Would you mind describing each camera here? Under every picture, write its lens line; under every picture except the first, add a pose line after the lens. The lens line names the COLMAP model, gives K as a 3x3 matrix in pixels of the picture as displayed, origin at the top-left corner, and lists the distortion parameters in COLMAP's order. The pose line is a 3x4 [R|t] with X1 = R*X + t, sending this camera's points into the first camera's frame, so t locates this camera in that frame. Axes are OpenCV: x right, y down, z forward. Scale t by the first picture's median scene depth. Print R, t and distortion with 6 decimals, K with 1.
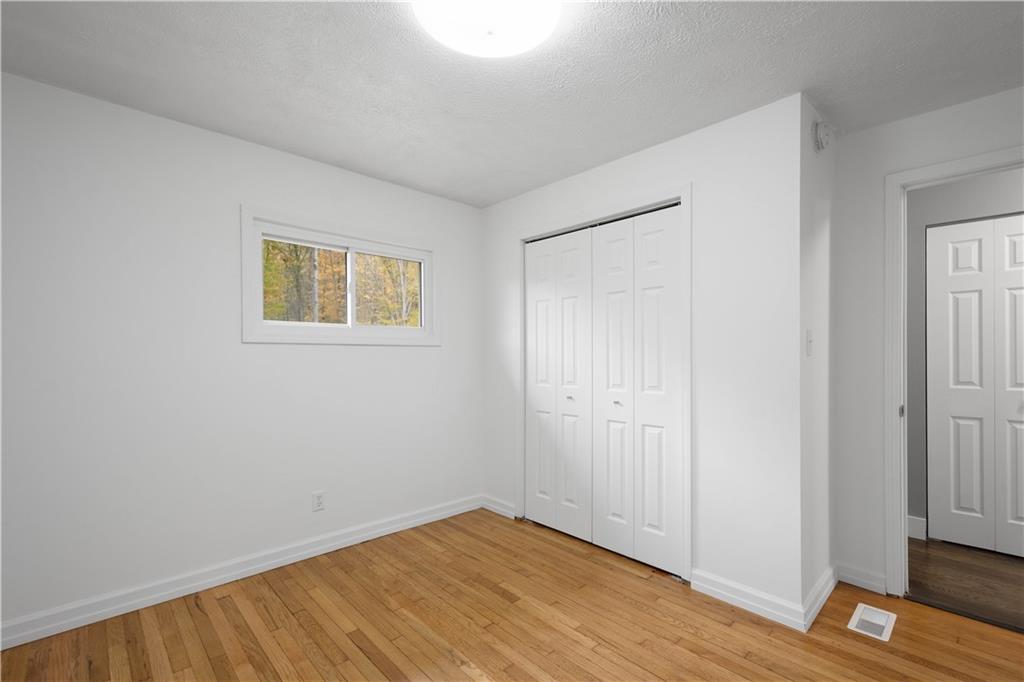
lens RADIAL K [[450.5, 0, 515.5], [0, 450.5, 349.8], [0, 0, 1]] dist [0.002183, 0.000097]
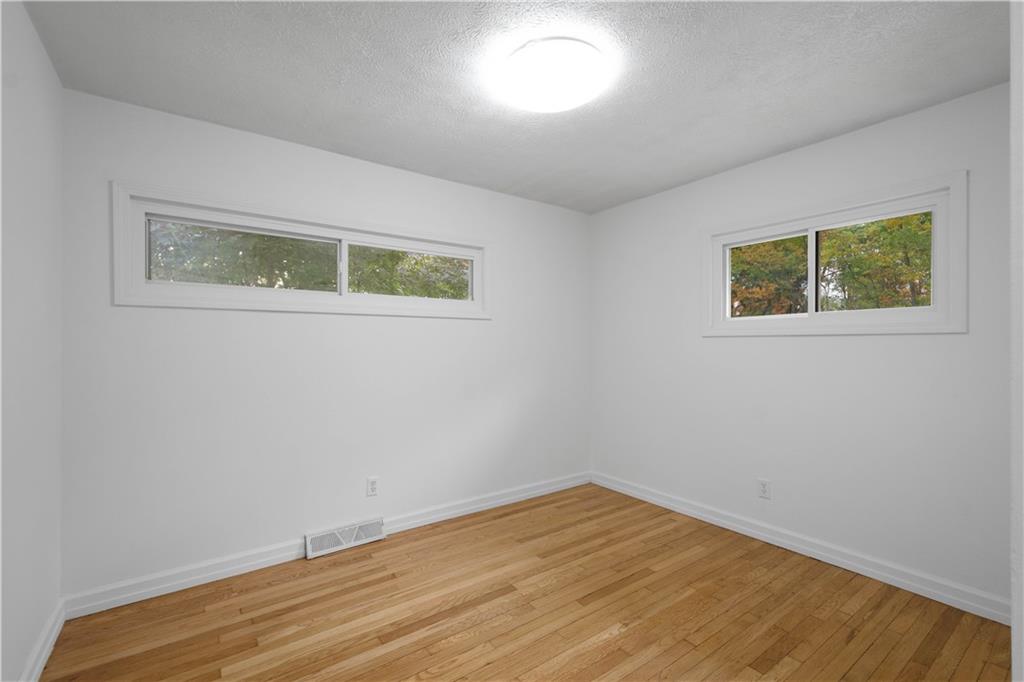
lens RADIAL K [[450.5, 0, 514.2], [0, 450.5, 344.0], [0, 0, 1]] dist [0.002183, 0.000097]
pose [[-0.126043, -0.005986, -0.992007, 0.780247], [0.006505, 0.999955, -0.006860, 0.009249], [0.992004, -0.007318, -0.125998, 0.669143]]
